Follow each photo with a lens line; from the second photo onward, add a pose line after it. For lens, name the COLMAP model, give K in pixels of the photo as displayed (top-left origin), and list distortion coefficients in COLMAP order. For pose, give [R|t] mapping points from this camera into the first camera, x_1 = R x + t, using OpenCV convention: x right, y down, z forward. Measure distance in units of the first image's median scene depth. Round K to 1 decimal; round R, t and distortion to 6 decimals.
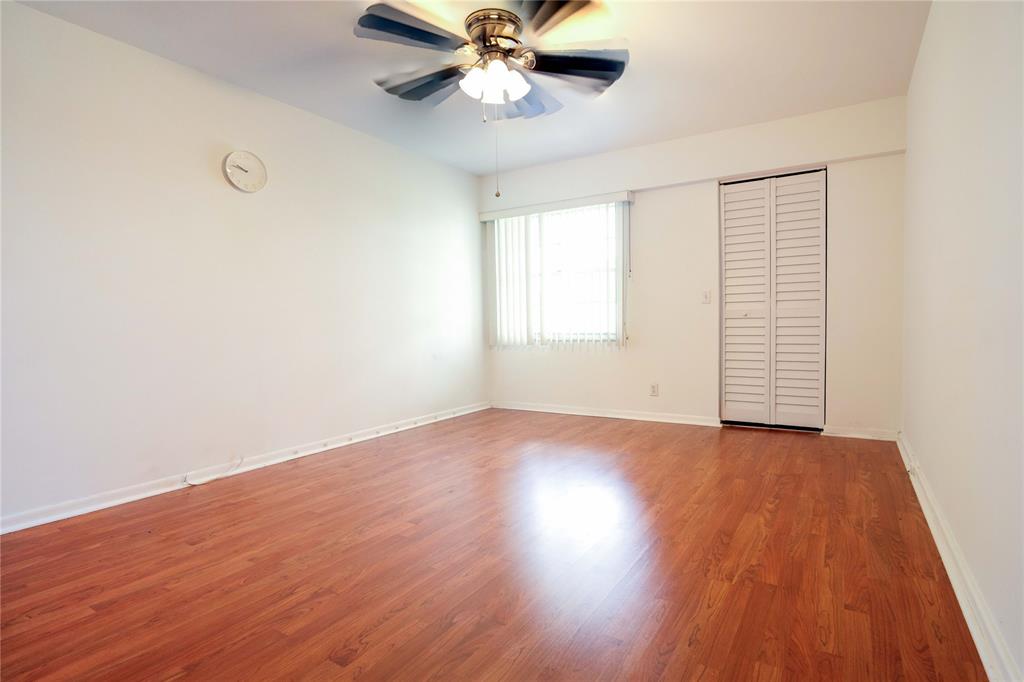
lens RADIAL K [[506.2, 0, 512.0], [0, 506.2, 341.0], [0, 0, 1]] dist [0.018436, -0.011632]
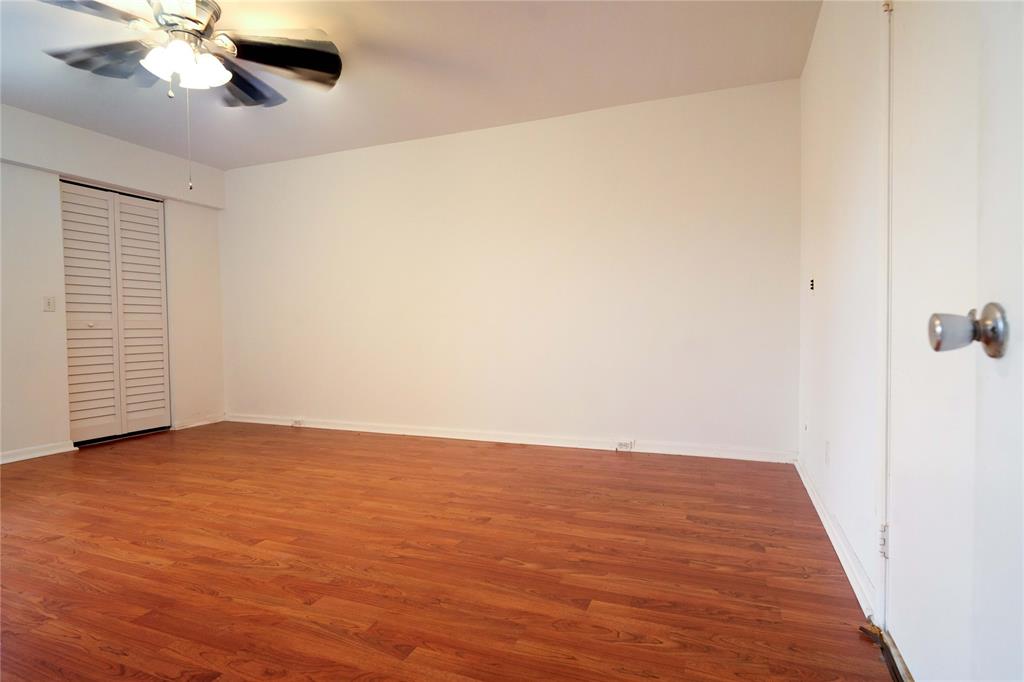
lens RADIAL K [[502.0, 0, 558.1], [0, 502.0, 339.1], [0, 0, 1]] dist [-0.000381, -0.000300]
pose [[-0.218073, -0.003416, 0.975926, -1.187208], [0.053318, 0.998459, 0.015409, 0.009810], [-0.974475, 0.055395, -0.217555, 0.649808]]
